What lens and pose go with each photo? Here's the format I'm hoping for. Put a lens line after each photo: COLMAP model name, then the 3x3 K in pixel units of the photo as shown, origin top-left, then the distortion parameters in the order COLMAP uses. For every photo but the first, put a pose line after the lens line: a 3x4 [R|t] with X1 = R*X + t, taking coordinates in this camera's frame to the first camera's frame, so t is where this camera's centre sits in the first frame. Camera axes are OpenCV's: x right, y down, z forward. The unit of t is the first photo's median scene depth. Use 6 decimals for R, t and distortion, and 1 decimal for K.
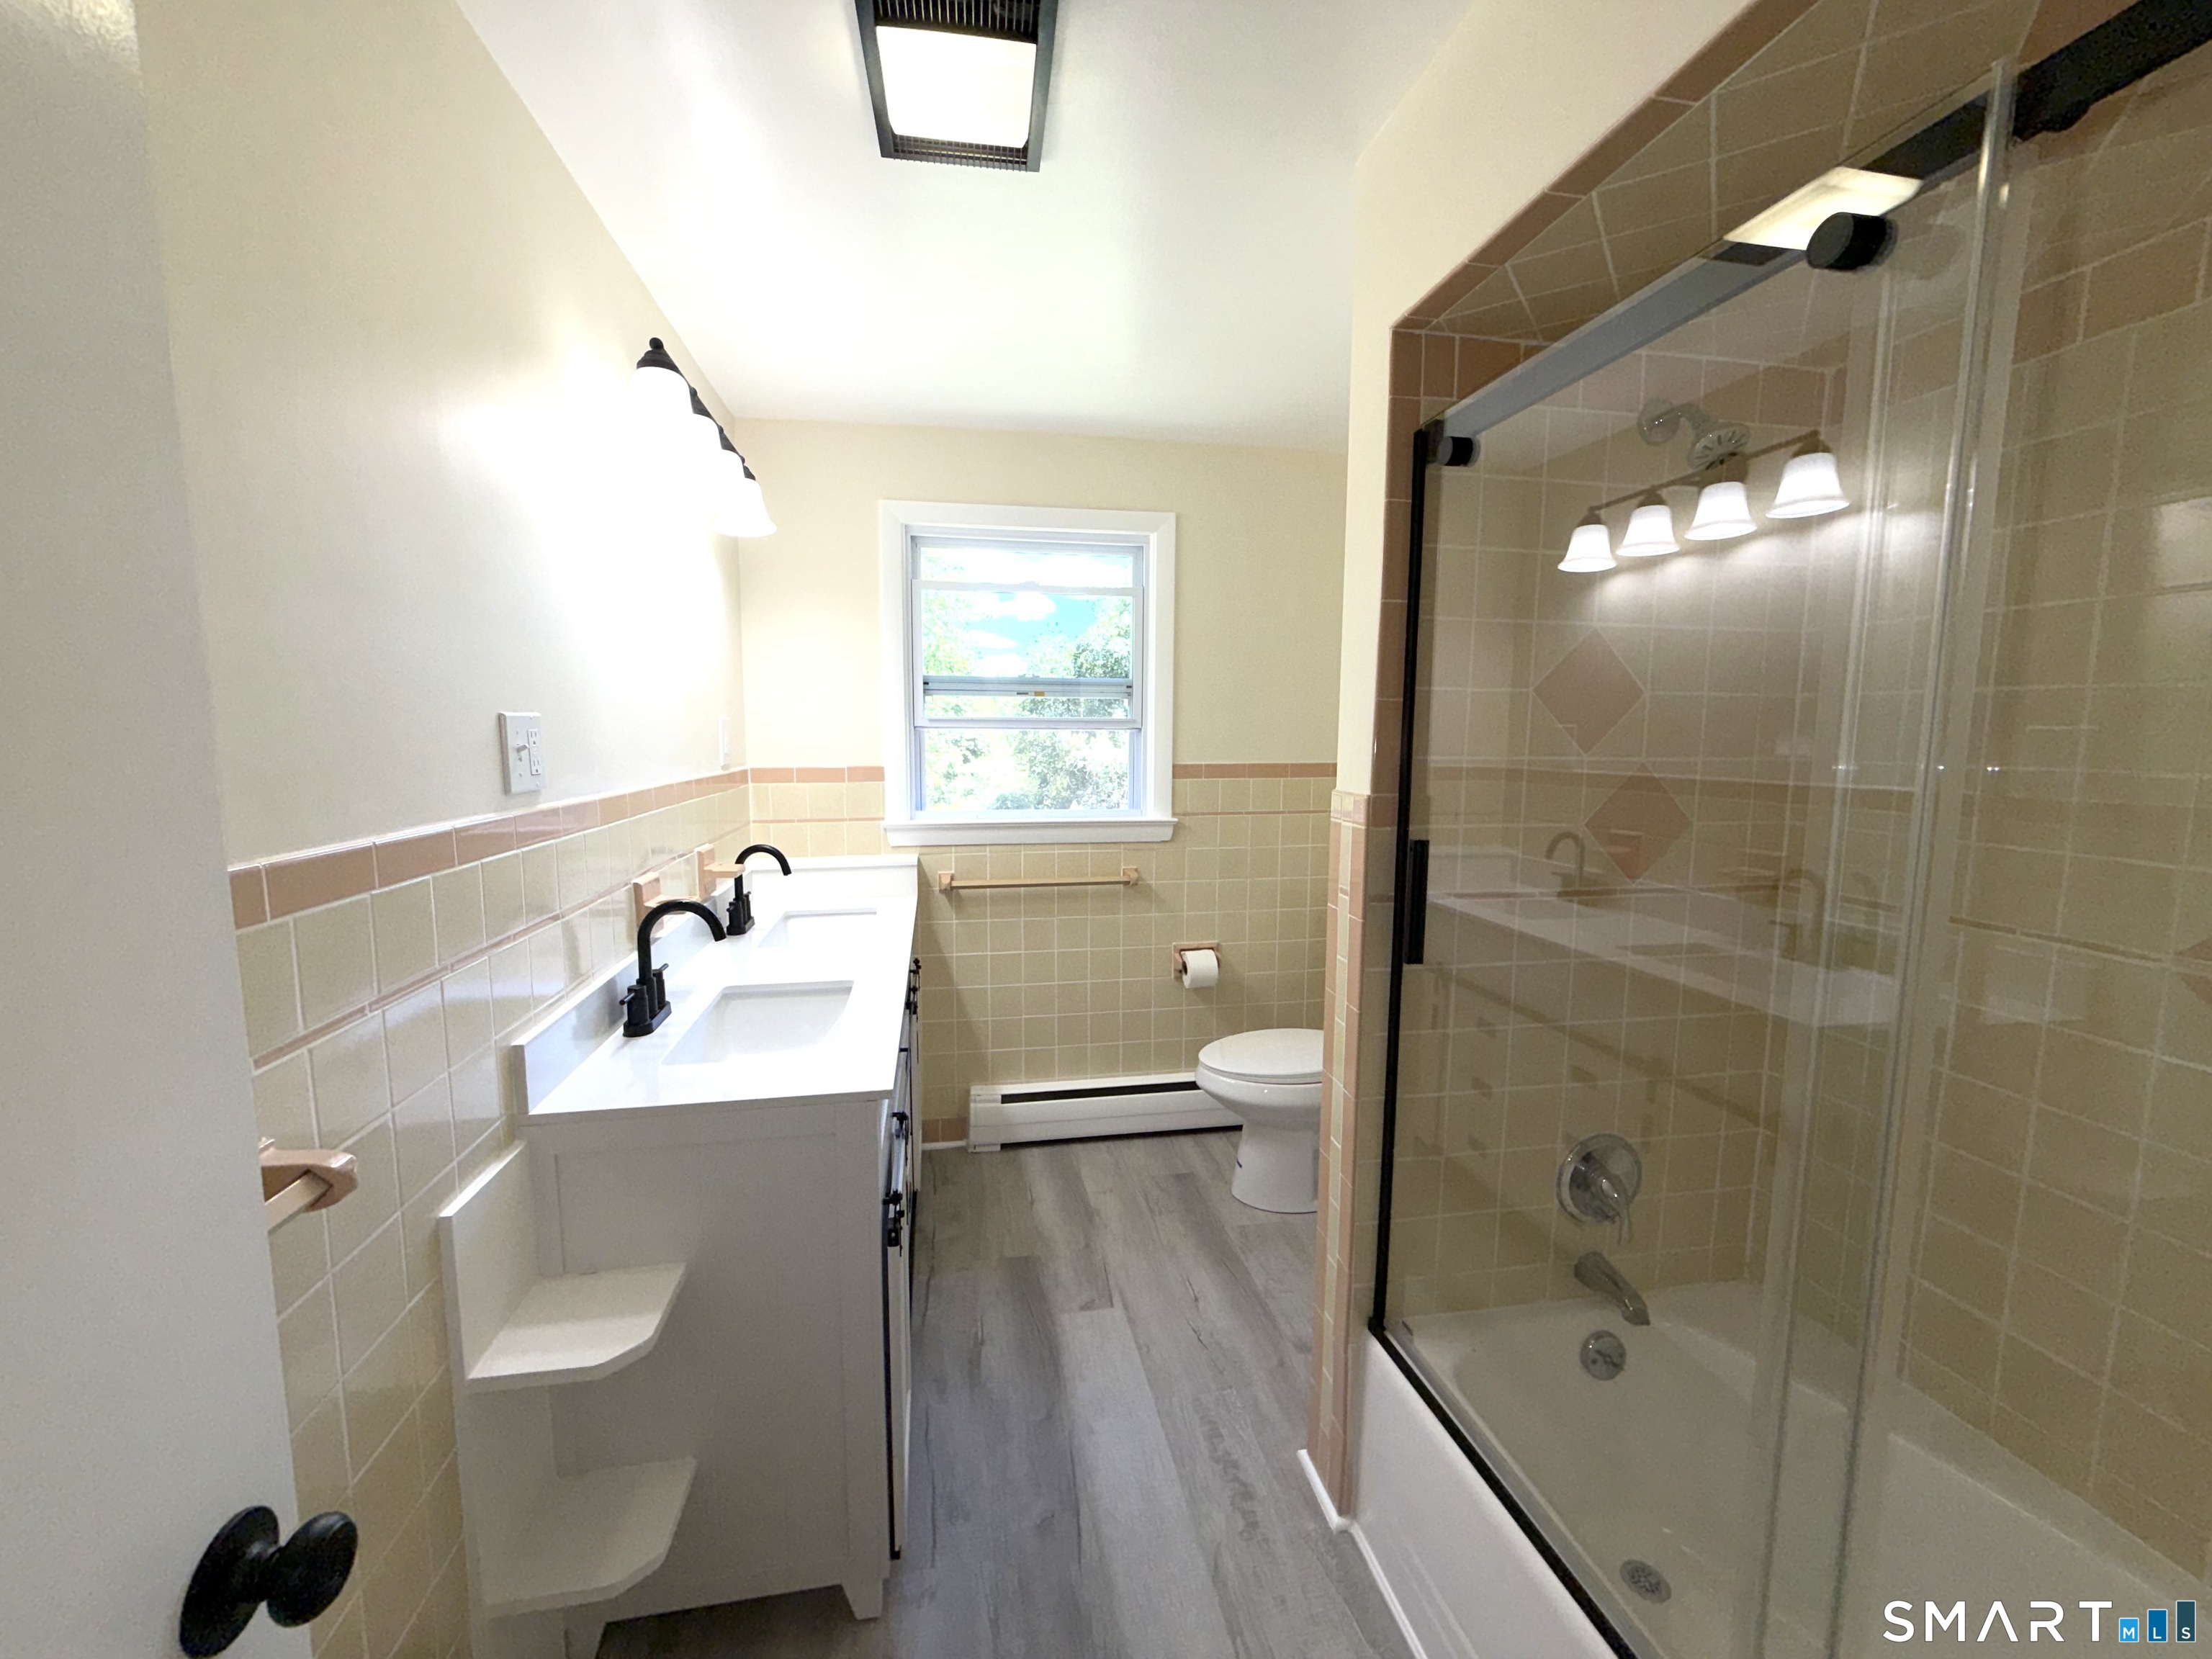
lens RADIAL K [[883.2, 0, 1095.2], [0, 883.2, 832.3], [0, 0, 1]] dist [0.000733, -0.000228]
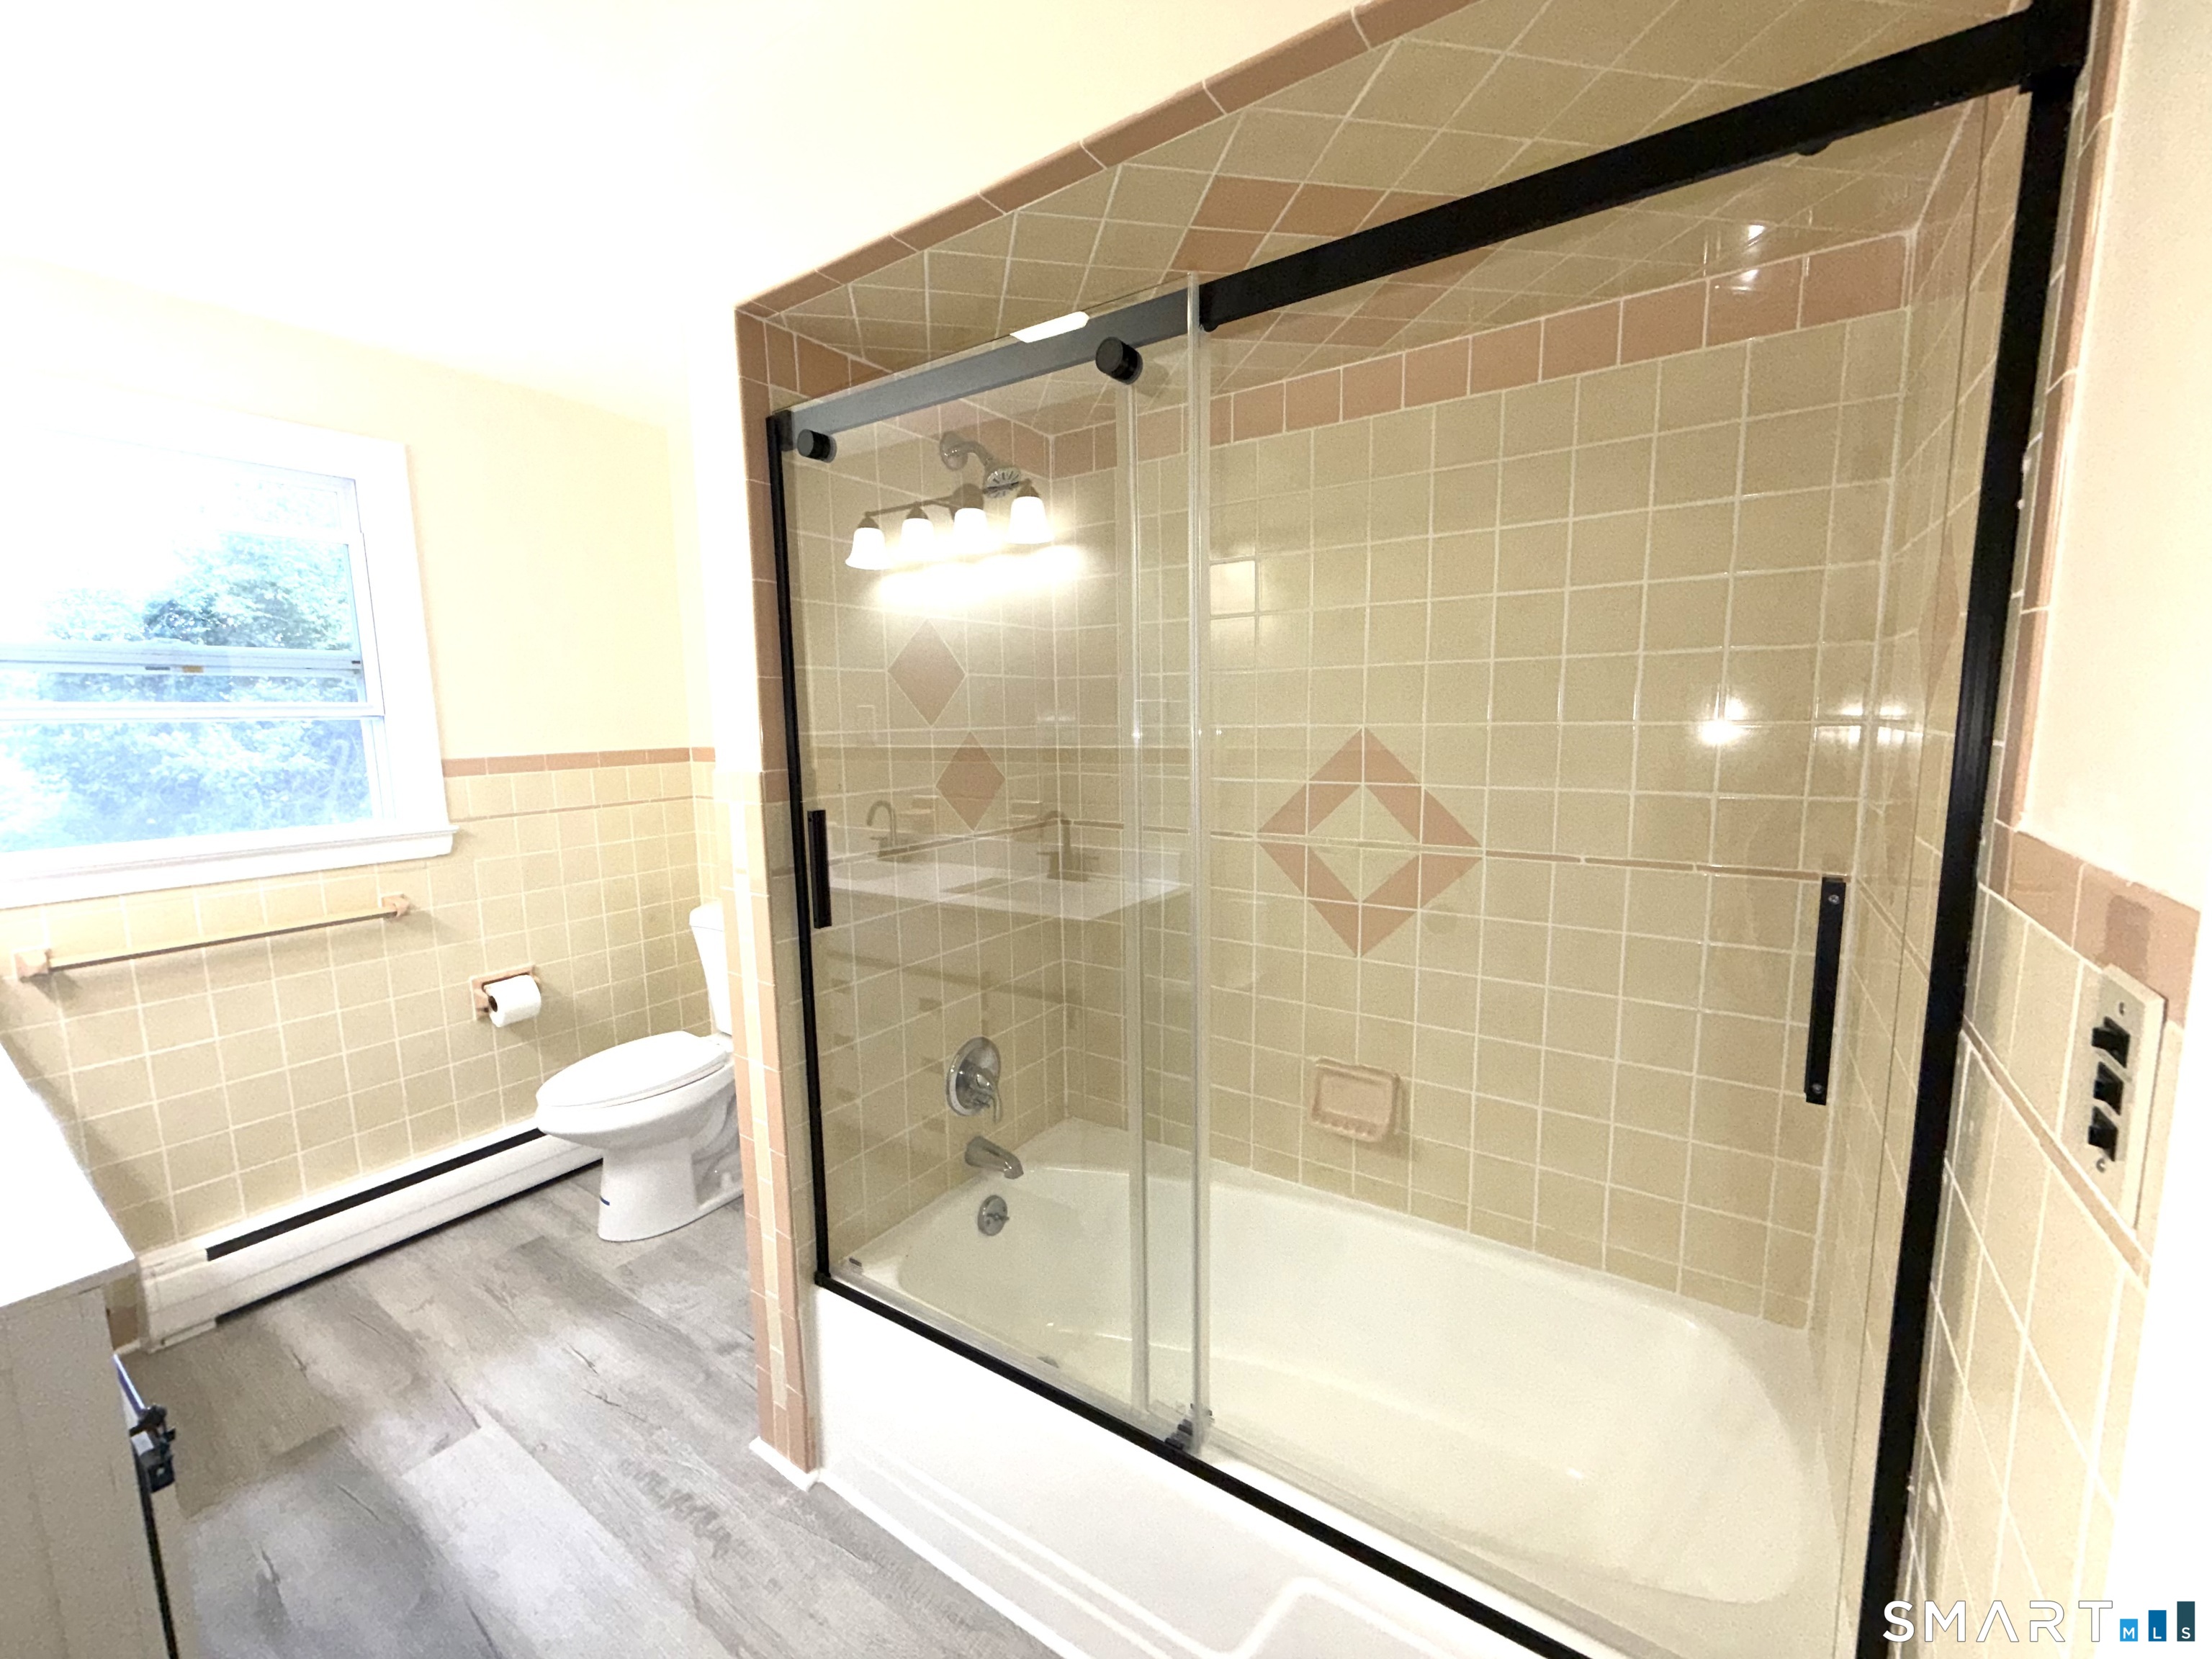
lens RADIAL K [[883.2, 0, 1100.8], [0, 883.2, 834.1], [0, 0, 1]] dist [0.000733, -0.000228]
pose [[0.699616, -0.112822, 0.705555, -0.102598], [0.100959, 0.993157, 0.058702, 0.006276], [-0.707350, 0.030163, 0.706219, 0.006988]]
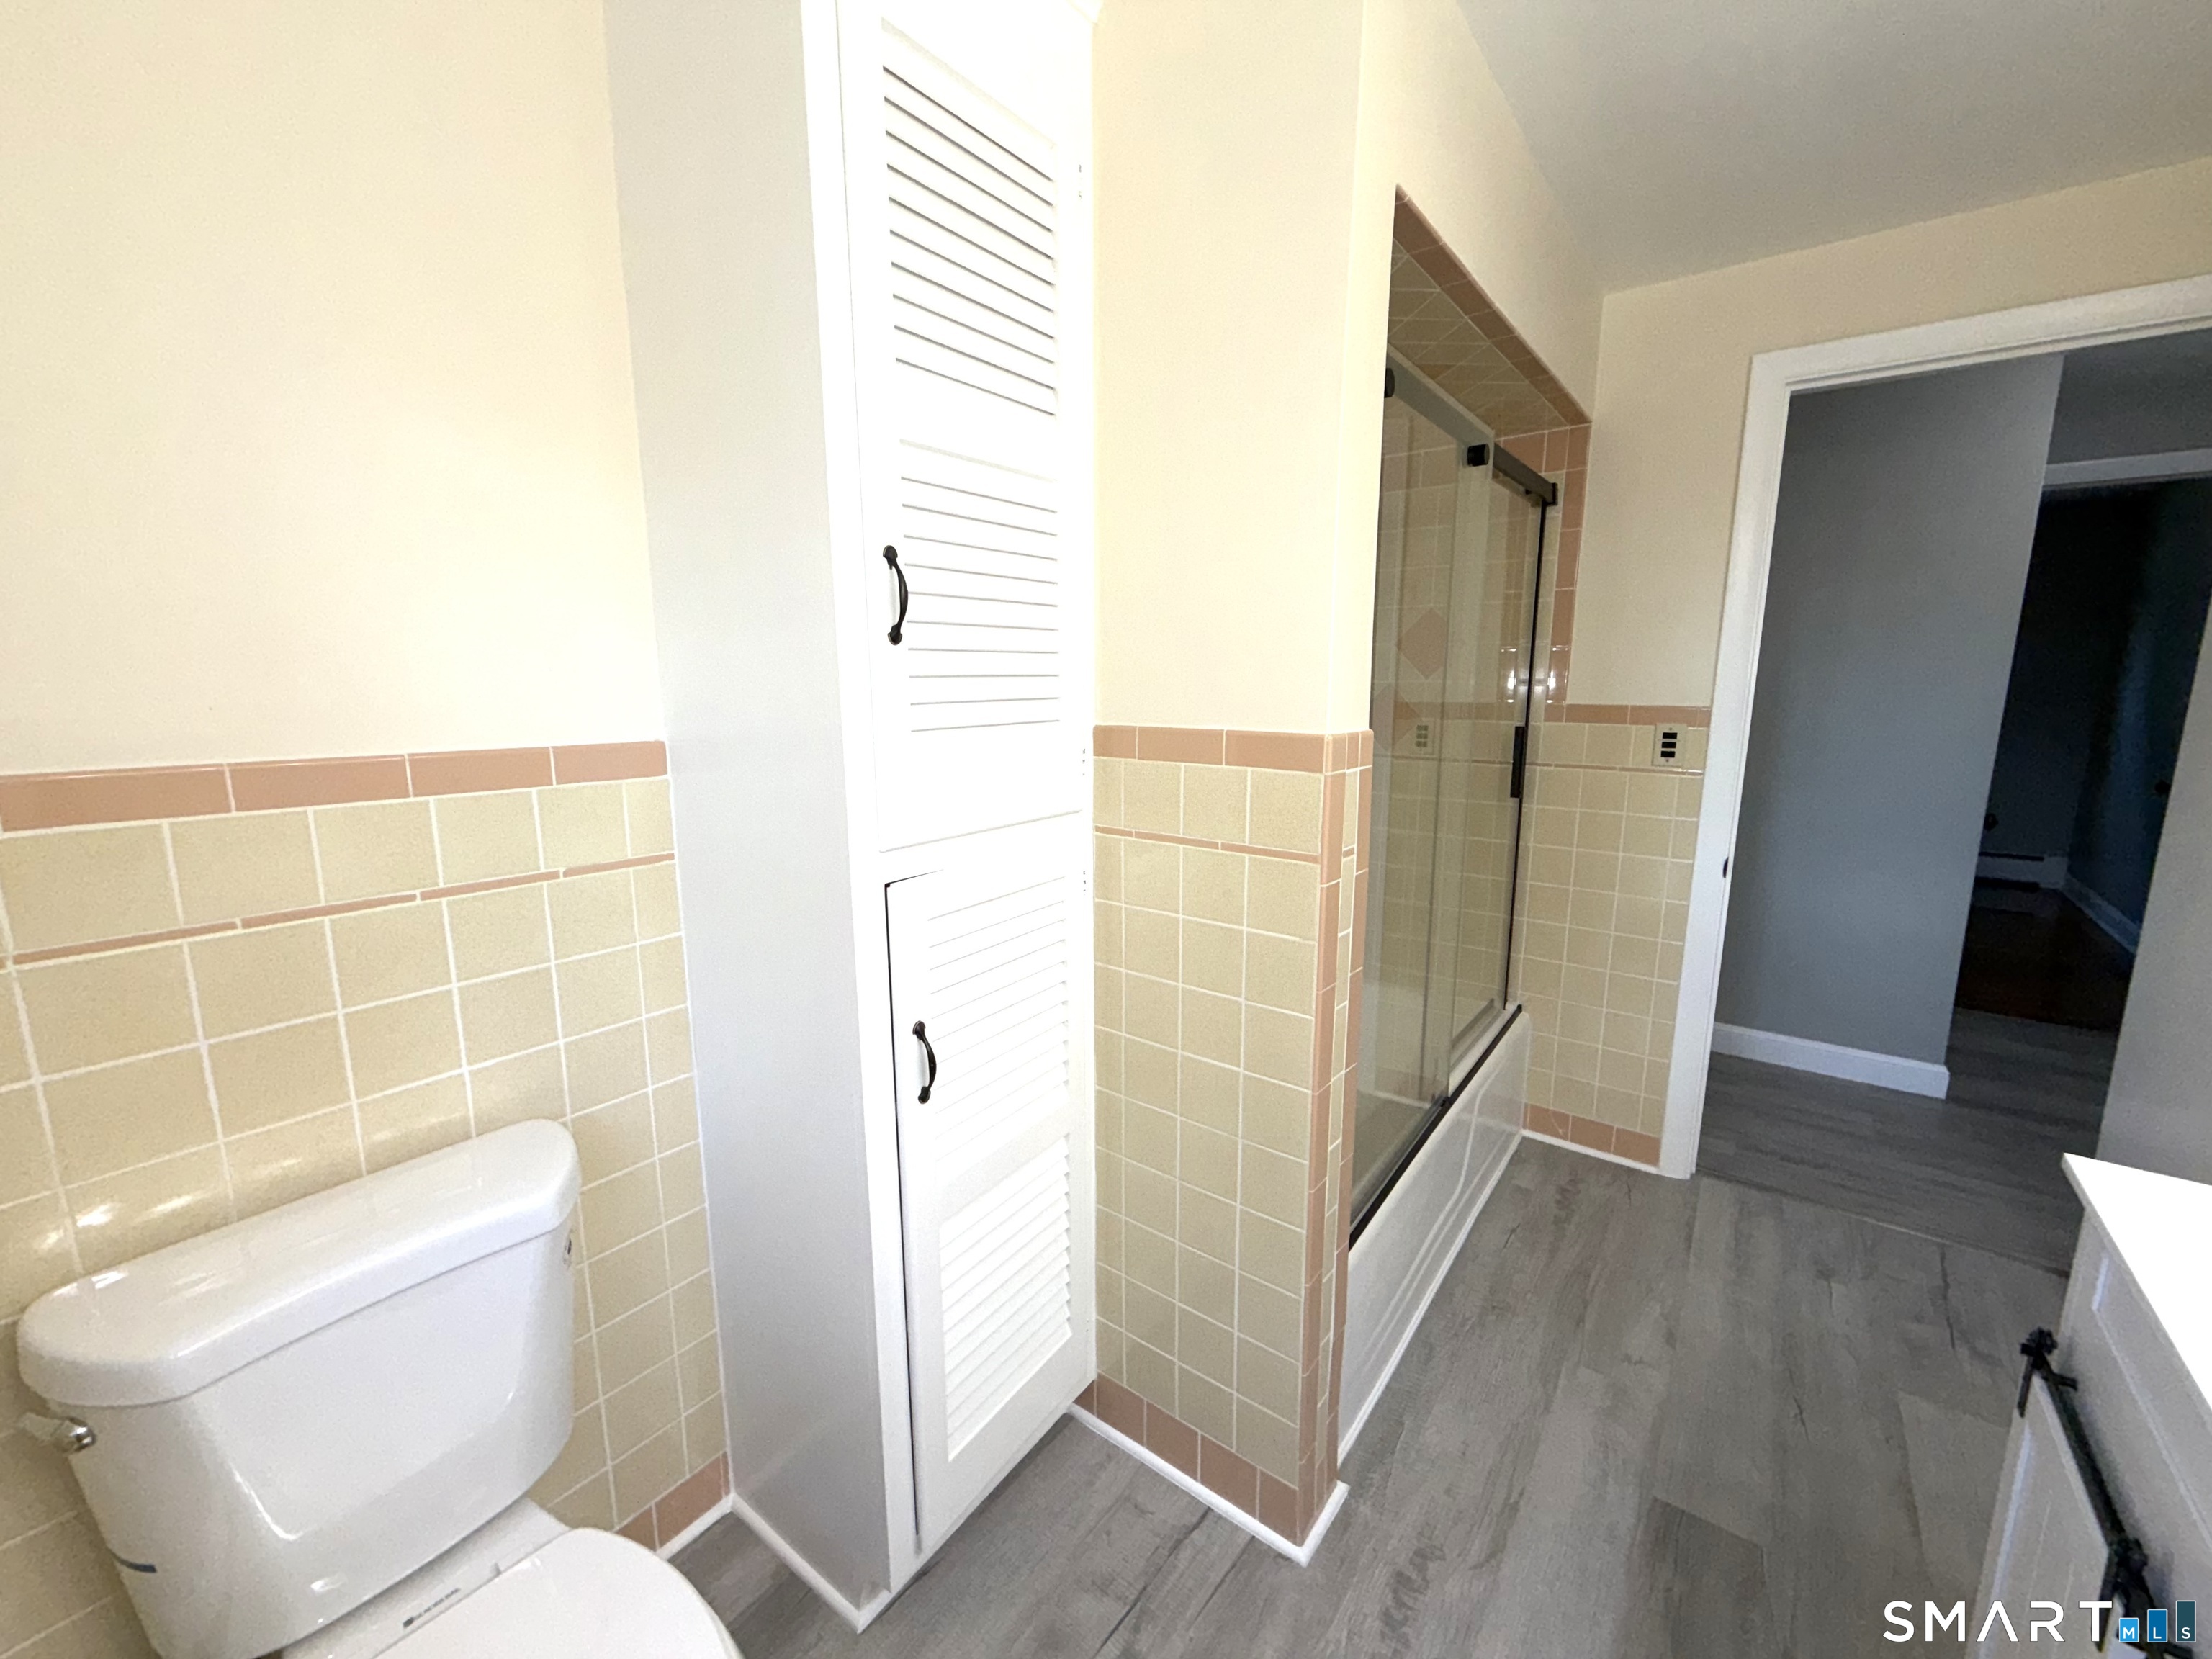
lens RADIAL K [[883.2, 0, 1098.8], [0, 883.2, 823.1], [0, 0, 1]] dist [0.000733, -0.000228]
pose [[-0.676640, -0.121073, 0.726291, -0.130654], [0.084232, 0.967185, 0.239704, -0.143556], [-0.731480, 0.223370, -0.644238, 1.338651]]
